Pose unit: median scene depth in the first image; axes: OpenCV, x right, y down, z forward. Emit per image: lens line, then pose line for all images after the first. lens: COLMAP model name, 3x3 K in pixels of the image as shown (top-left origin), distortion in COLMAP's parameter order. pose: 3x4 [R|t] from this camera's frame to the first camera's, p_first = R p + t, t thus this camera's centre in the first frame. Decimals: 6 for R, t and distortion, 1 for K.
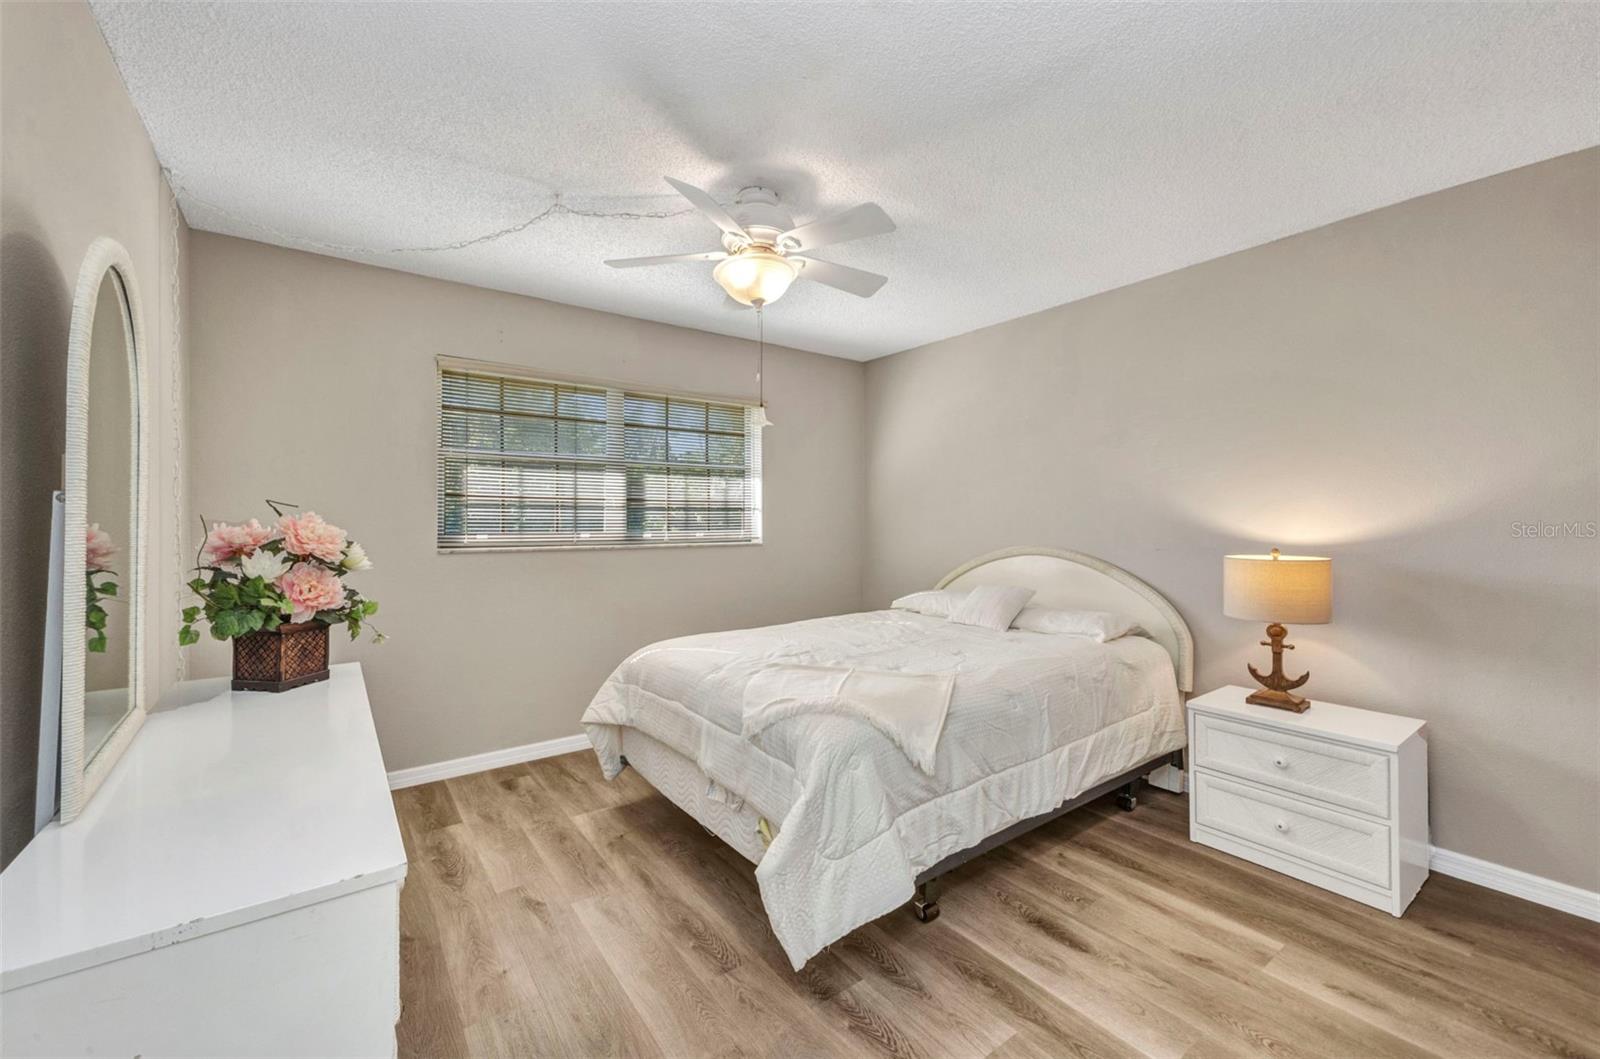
lens RADIAL K [[648.4, 0, 820.7], [0, 648.4, 514.8], [0, 0, 1]] dist [0.001736, 0.000224]
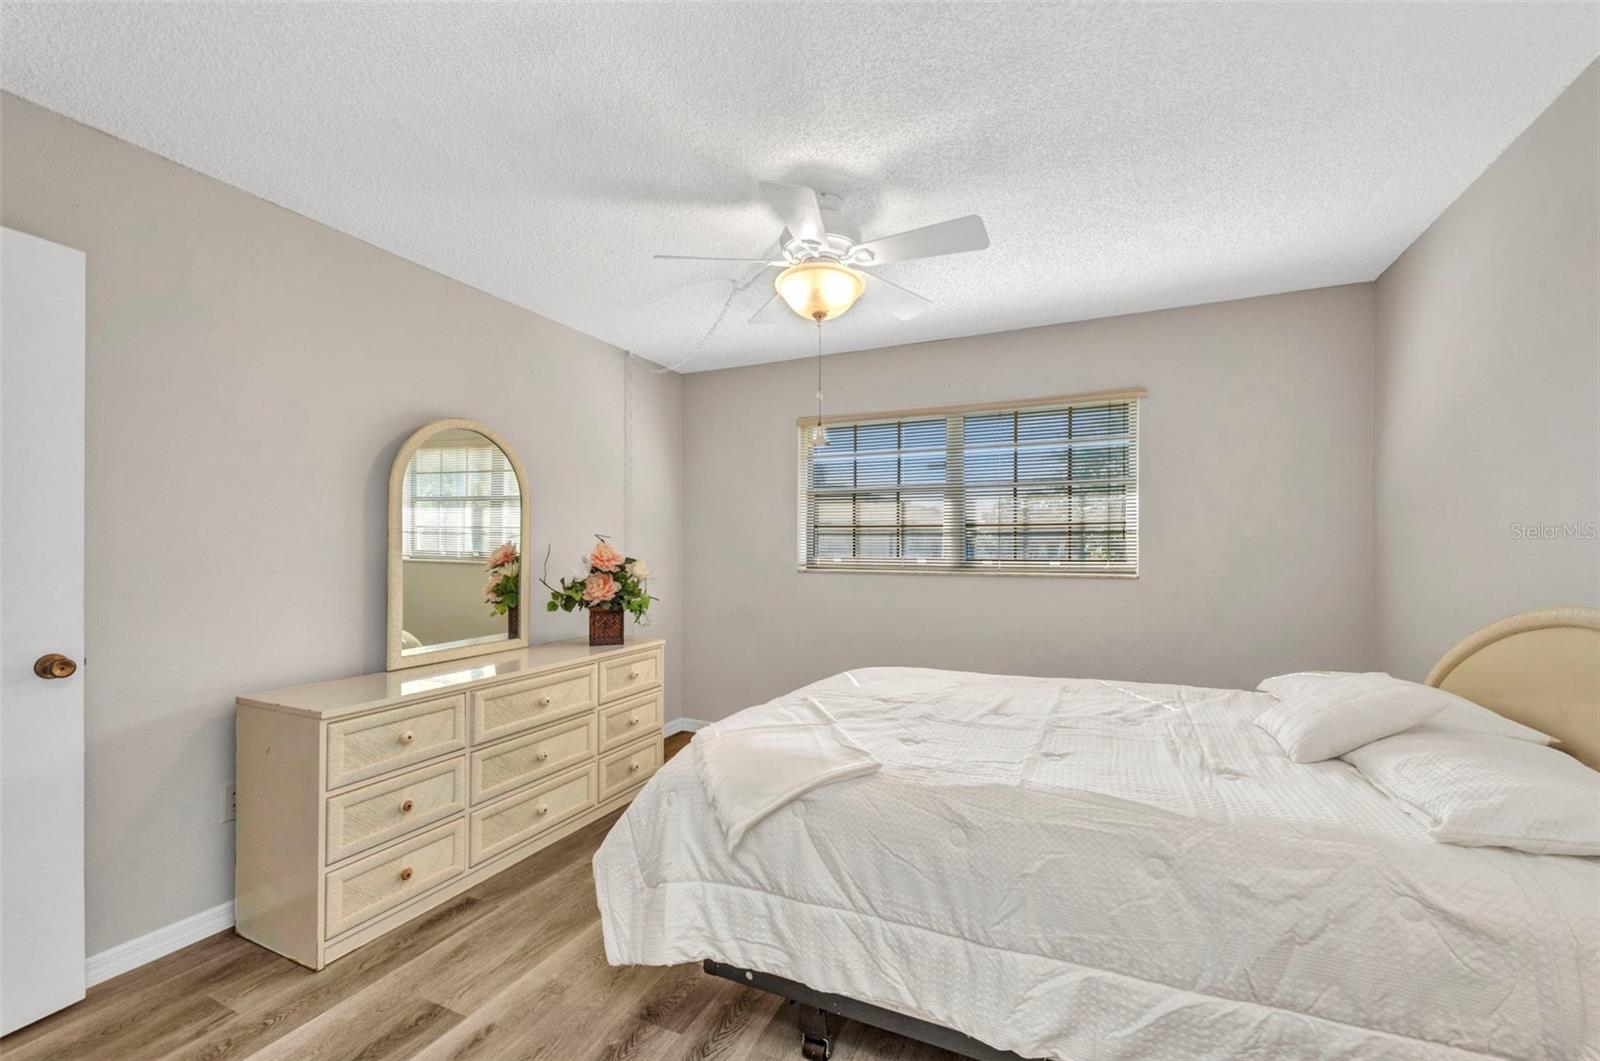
lens RADIAL K [[655.4, 0, 799.2], [0, 655.4, 535.9], [0, 0, 1]] dist [-0.001233, -0.000045]
pose [[0.459079, -0.014361, -0.888279, 0.514815], [0.006362, 0.999897, -0.012877, 0.004535], [0.888373, 0.000261, 0.459123, 0.371937]]
